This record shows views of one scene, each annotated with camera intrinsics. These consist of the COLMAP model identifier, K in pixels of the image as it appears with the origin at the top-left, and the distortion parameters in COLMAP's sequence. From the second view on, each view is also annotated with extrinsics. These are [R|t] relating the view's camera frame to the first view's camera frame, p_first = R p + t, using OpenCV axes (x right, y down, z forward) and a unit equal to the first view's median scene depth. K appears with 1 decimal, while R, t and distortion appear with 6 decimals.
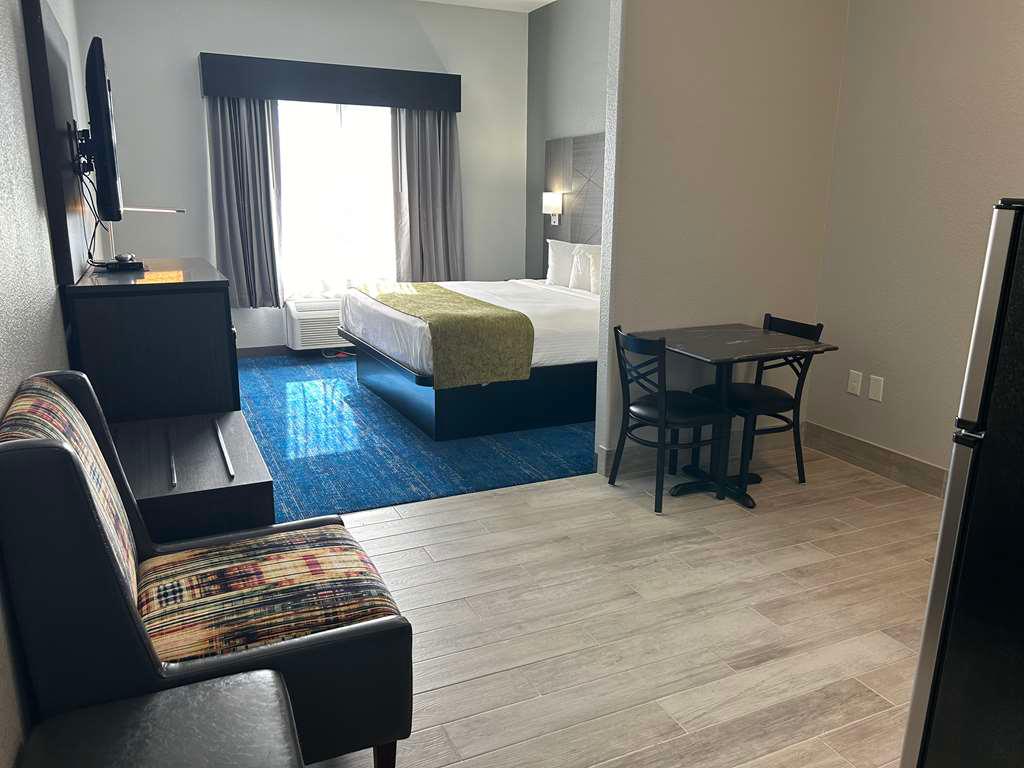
lens RADIAL K [[770.6, 0, 512.0], [0, 770.6, 384.0], [0, 0, 1]] dist [0.073831, -0.102937]
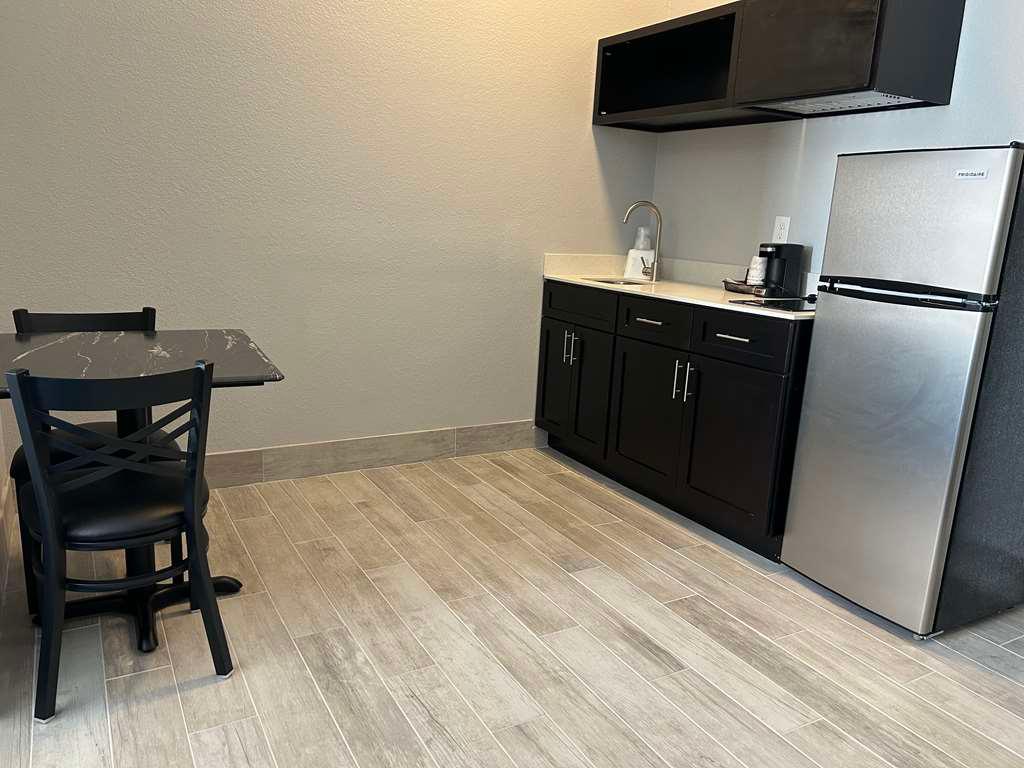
lens RADIAL K [[770.6, 0, 512.0], [0, 770.6, 384.0], [0, 0, 1]] dist [0.073831, -0.102937]
pose [[-0.080678, -0.227483, 0.970434, -0.398626], [0.187591, 0.952744, 0.238932, -0.155145], [-0.978928, 0.201322, -0.034192, 0.964729]]
